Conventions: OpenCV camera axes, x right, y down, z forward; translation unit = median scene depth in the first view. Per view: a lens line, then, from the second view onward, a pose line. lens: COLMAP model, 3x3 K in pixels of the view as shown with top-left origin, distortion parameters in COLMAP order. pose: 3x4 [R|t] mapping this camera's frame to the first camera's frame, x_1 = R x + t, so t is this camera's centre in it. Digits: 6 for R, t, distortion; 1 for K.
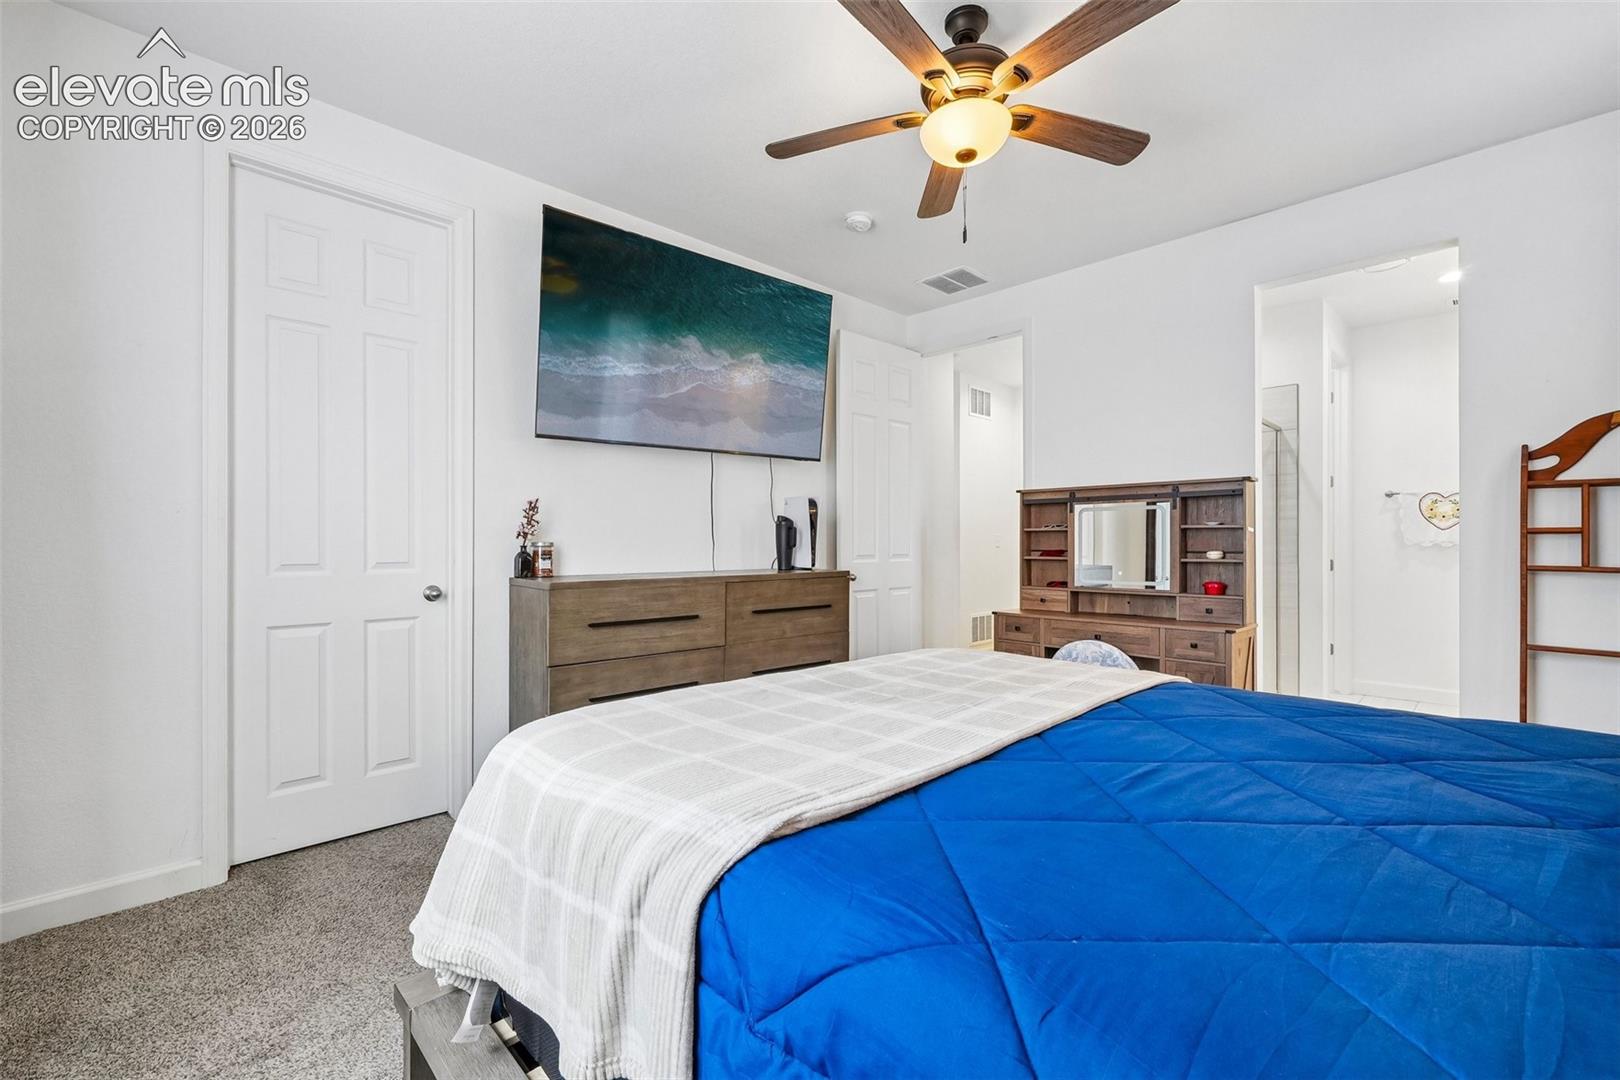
lens RADIAL K [[691.9, 0, 805.8], [0, 691.9, 538.4], [0, 0, 1]] dist [-0.008986, 0.004969]
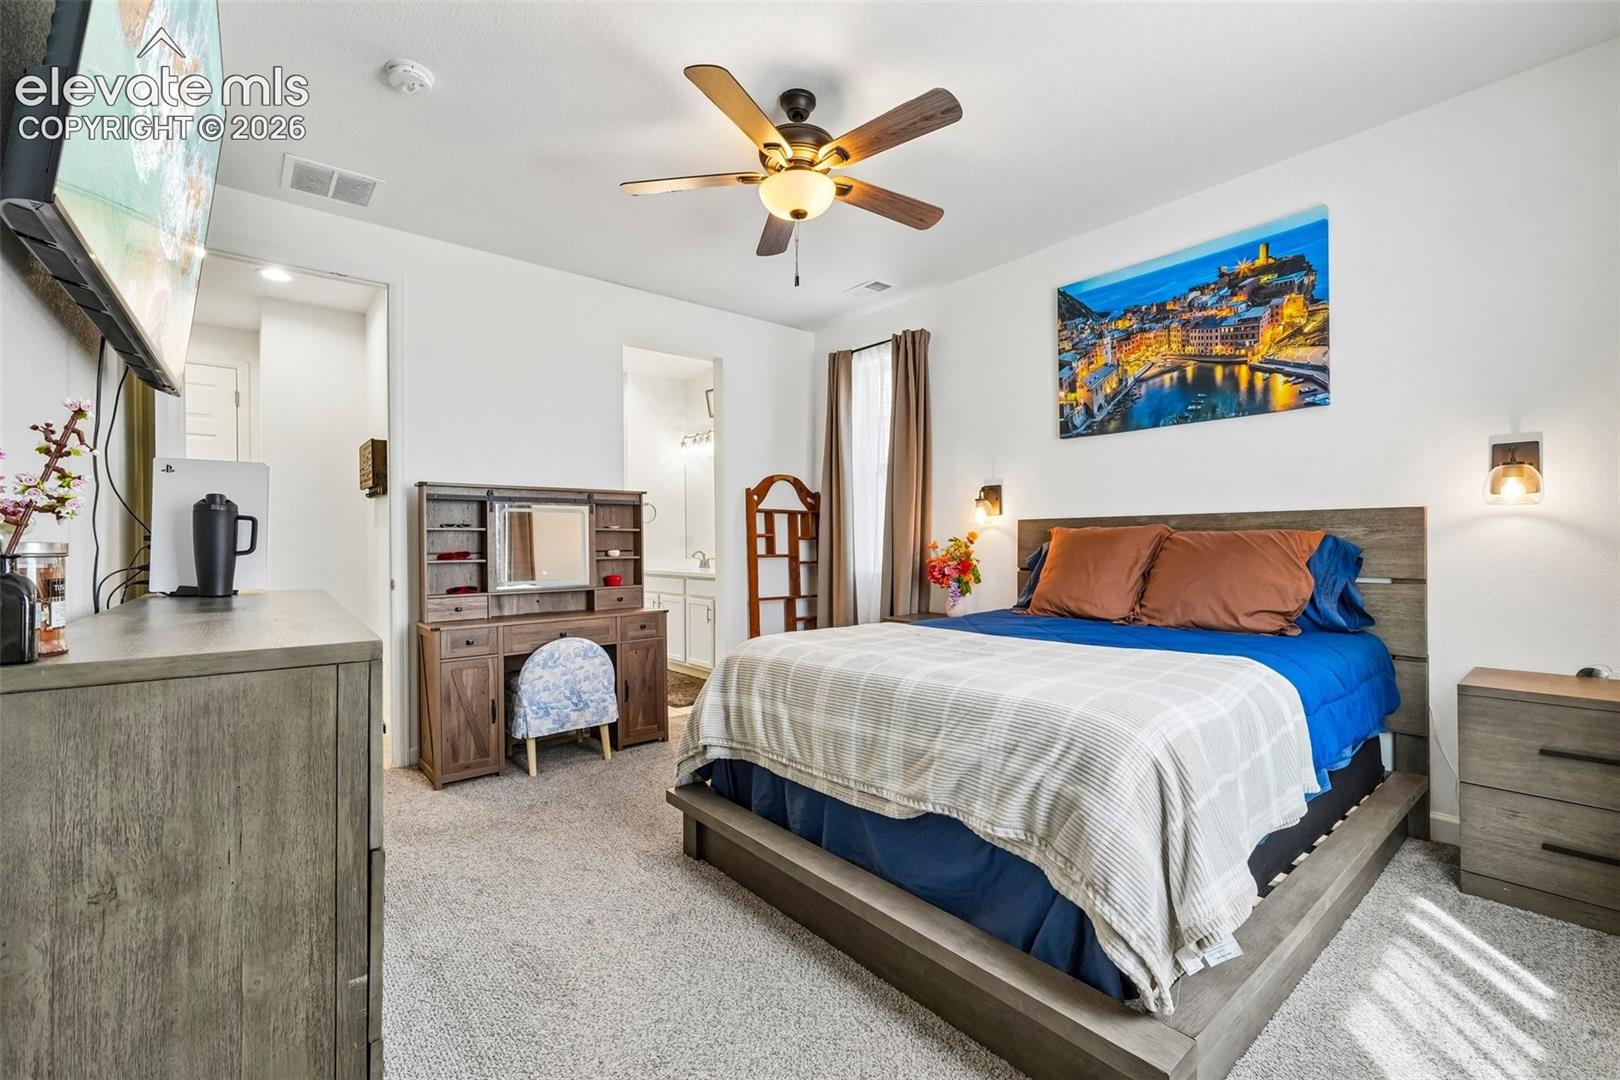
lens RADIAL K [[691.9, 0, 805.7], [0, 691.9, 538.0], [0, 0, 1]] dist [-0.008986, 0.004969]
pose [[0.071508, 0.002362, 0.997437, -0.583422], [-0.001980, 0.999996, -0.002226, -0.000380], [-0.997438, -0.001816, 0.071512, 0.563867]]
